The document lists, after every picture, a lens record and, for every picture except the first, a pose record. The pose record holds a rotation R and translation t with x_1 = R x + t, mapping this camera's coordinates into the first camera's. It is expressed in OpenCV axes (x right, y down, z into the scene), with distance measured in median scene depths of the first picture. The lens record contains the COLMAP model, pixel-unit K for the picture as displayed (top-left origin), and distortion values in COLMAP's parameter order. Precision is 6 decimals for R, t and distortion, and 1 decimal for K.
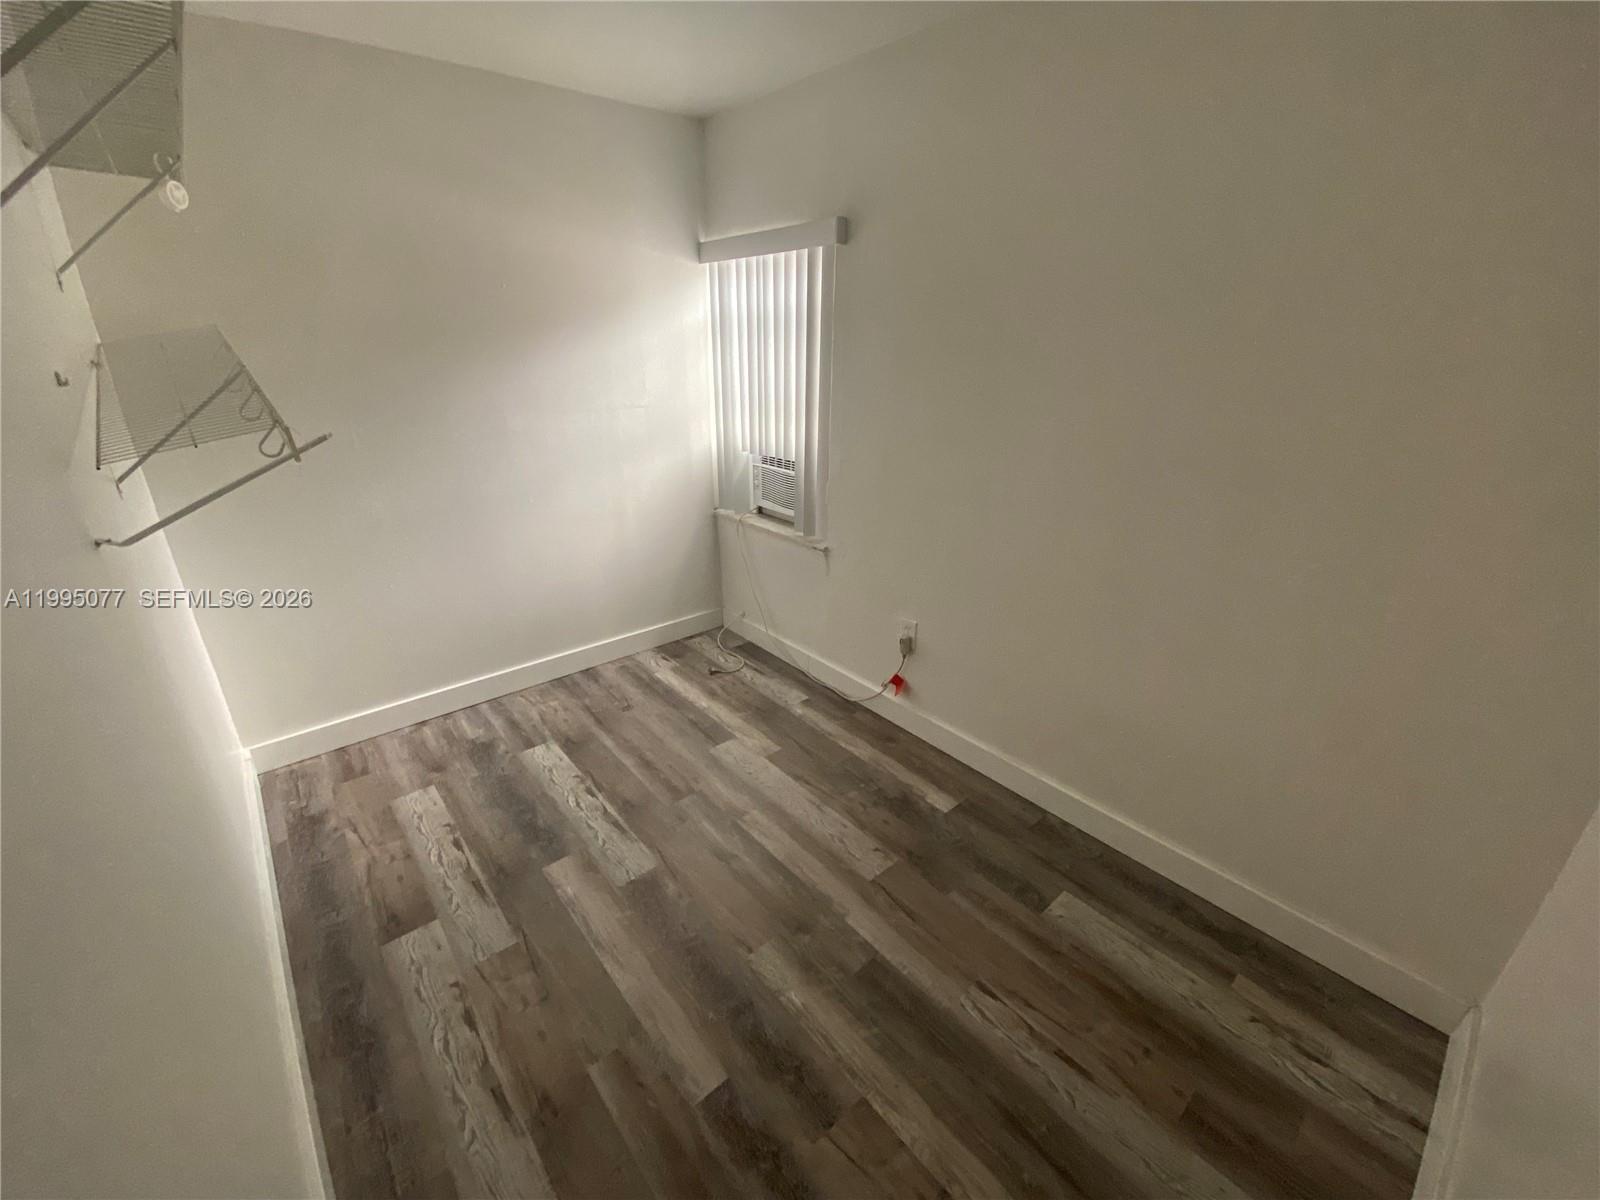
lens RADIAL K [[642.6, 0, 796.2], [0, 642.6, 597.1], [0, 0, 1]] dist [0.014027, -0.018359]
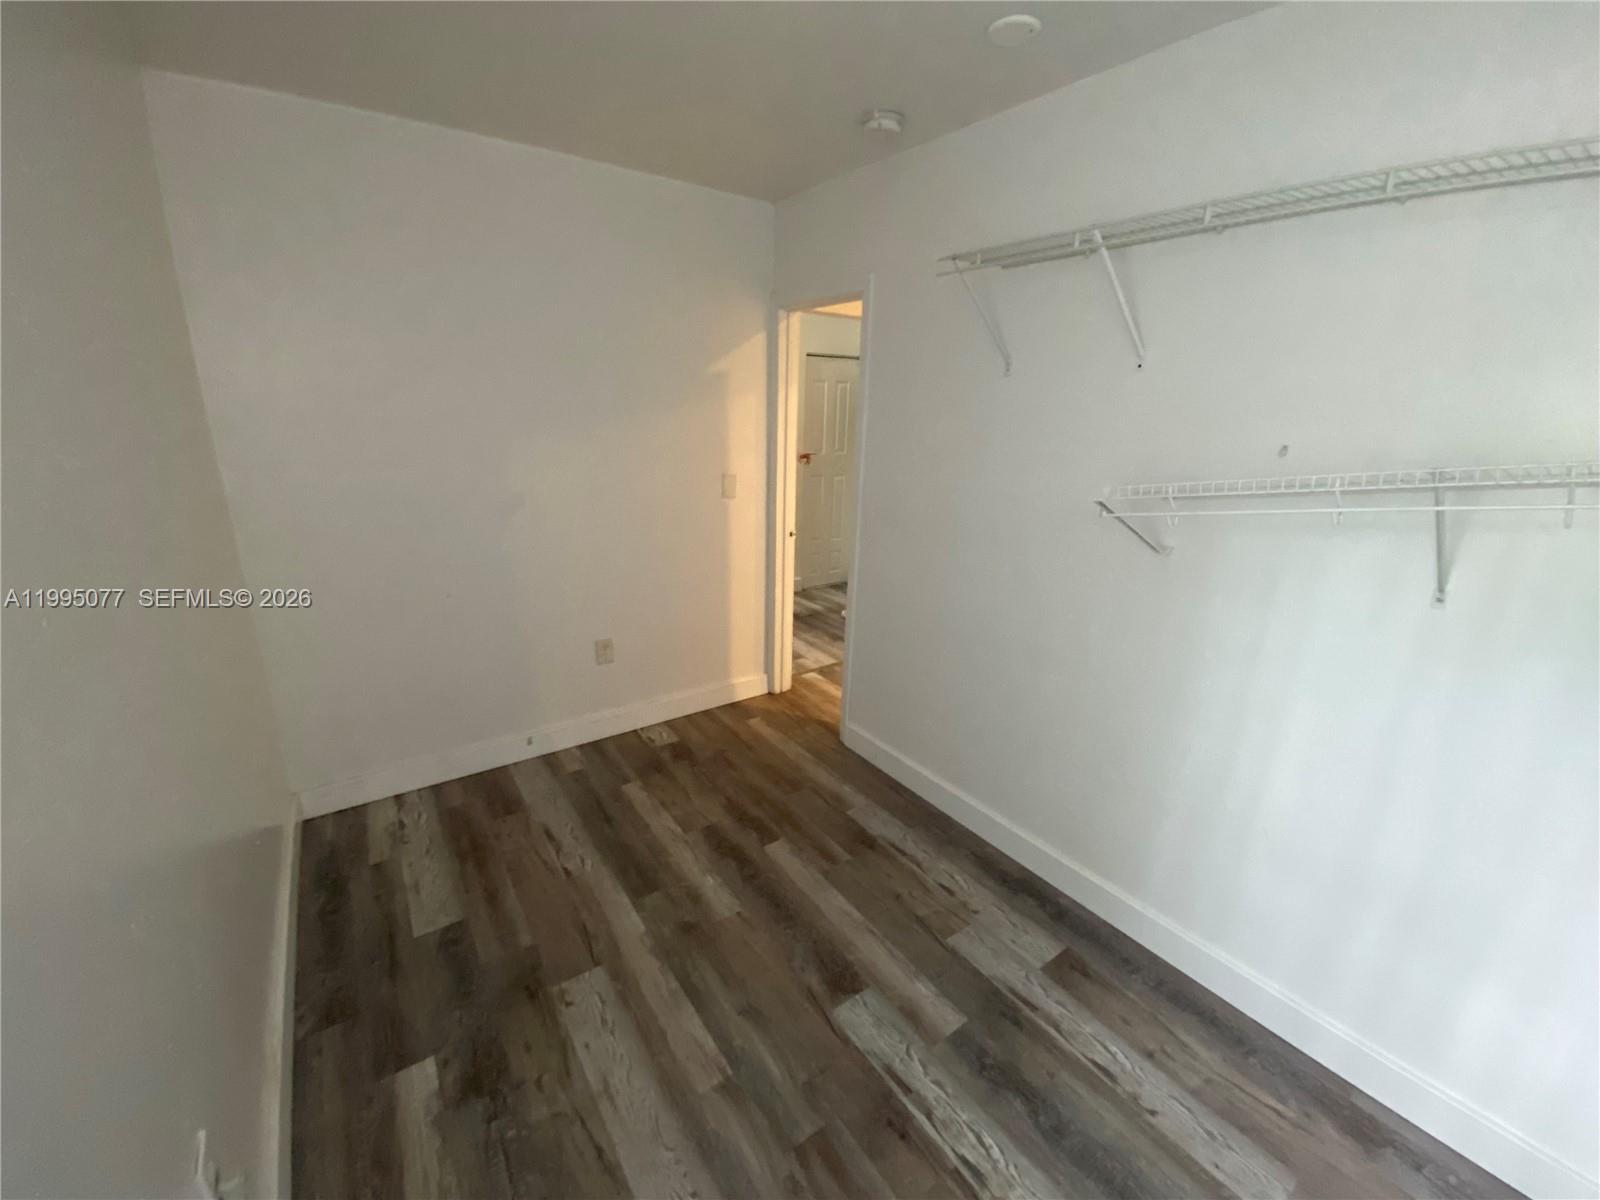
lens RADIAL K [[642.6, 0, 796.2], [0, 642.6, 597.1], [0, 0, 1]] dist [0.014027, -0.018359]
pose [[-0.994134, -0.061873, 0.088705, -0.219858], [0.006703, 0.783362, 0.621530, -0.562859], [-0.107944, 0.618479, -0.778352, 1.397555]]
